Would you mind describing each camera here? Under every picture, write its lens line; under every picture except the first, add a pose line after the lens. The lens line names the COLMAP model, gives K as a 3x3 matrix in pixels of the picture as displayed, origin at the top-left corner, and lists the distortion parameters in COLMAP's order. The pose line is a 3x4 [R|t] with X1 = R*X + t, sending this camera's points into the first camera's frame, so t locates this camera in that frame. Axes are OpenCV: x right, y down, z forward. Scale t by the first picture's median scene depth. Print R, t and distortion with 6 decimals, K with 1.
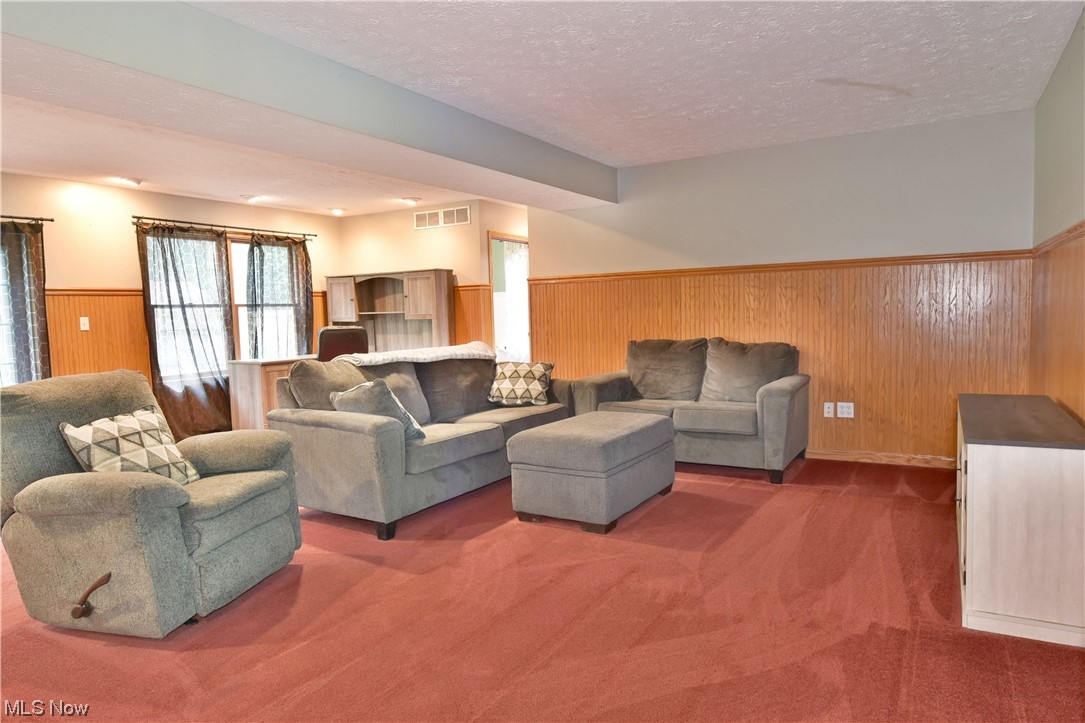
lens RADIAL K [[669.3, 0, 543.5], [0, 669.3, 359.6], [0, 0, 1]] dist [-0.006197, -0.012156]
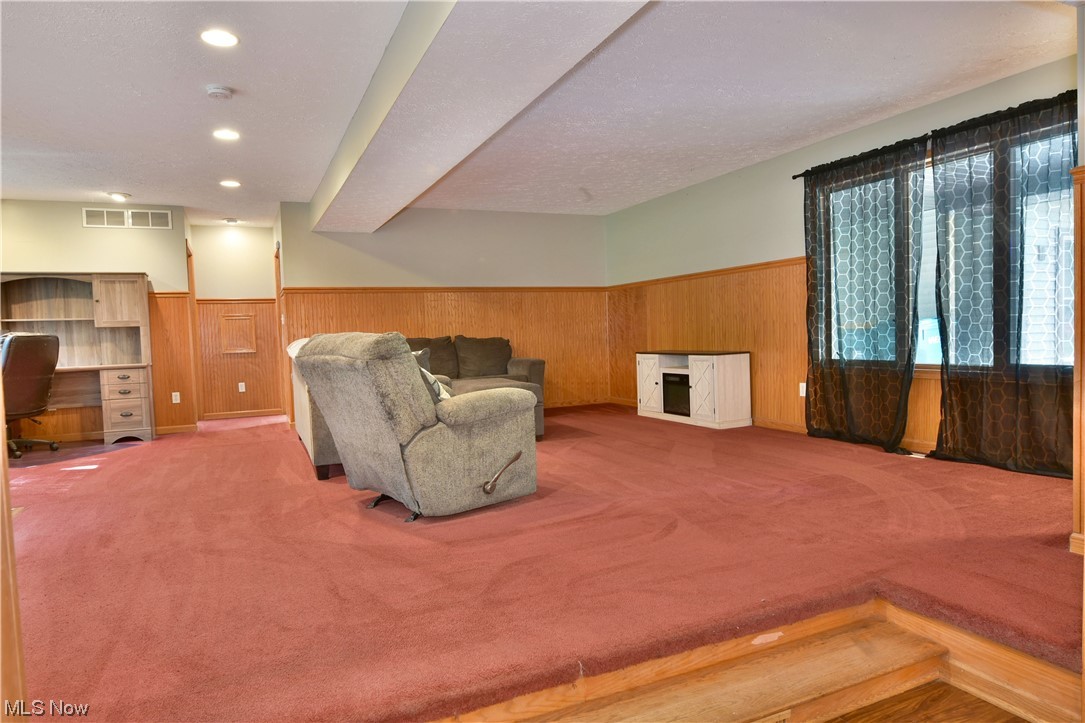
lens RADIAL K [[669.3, 0, 544.4], [0, 669.3, 364.6], [0, 0, 1]] dist [-0.006197, -0.012156]
pose [[0.571161, -0.029280, 0.820316, -0.638118], [0.076592, 0.996905, -0.017746, 0.054453], [-0.817257, 0.072965, 0.571635, 0.020354]]
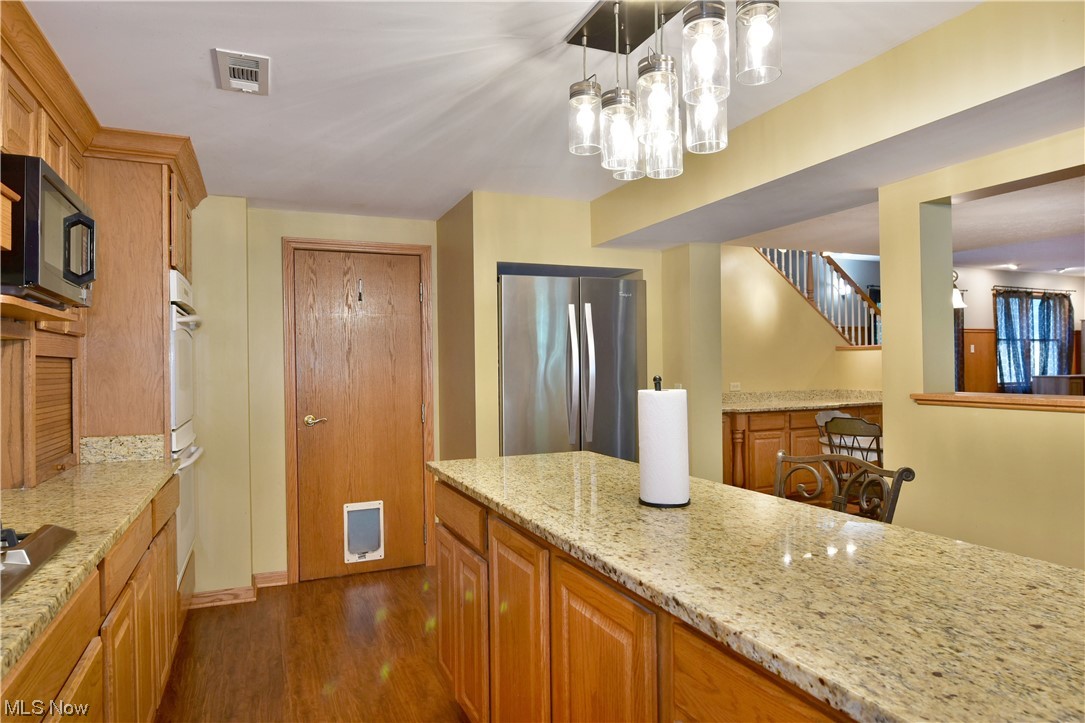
lens RADIAL K [[669.3, 0, 540.5], [0, 669.3, 364.4], [0, 0, 1]] dist [-0.006197, -0.012156]
pose [[0.810243, 0.013472, -0.585940, -0.497559], [-0.052425, 0.997394, -0.049562, 0.111807], [0.583745, 0.070875, 0.808837, -0.899390]]
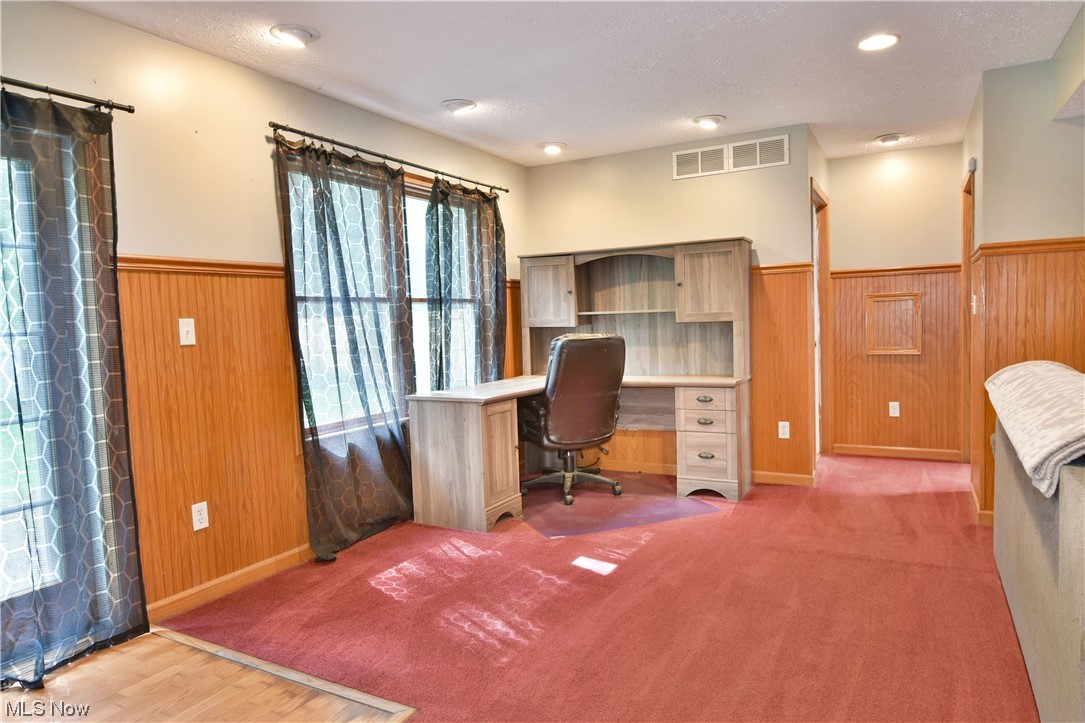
lens RADIAL K [[669.3, 0, 545.3], [0, 669.3, 365.3], [0, 0, 1]] dist [-0.006197, -0.012156]
pose [[0.999447, -0.010865, 0.031422, -0.374965], [0.011023, 0.999927, -0.004871, -0.020307], [-0.031367, 0.005215, 0.999494, 0.423577]]
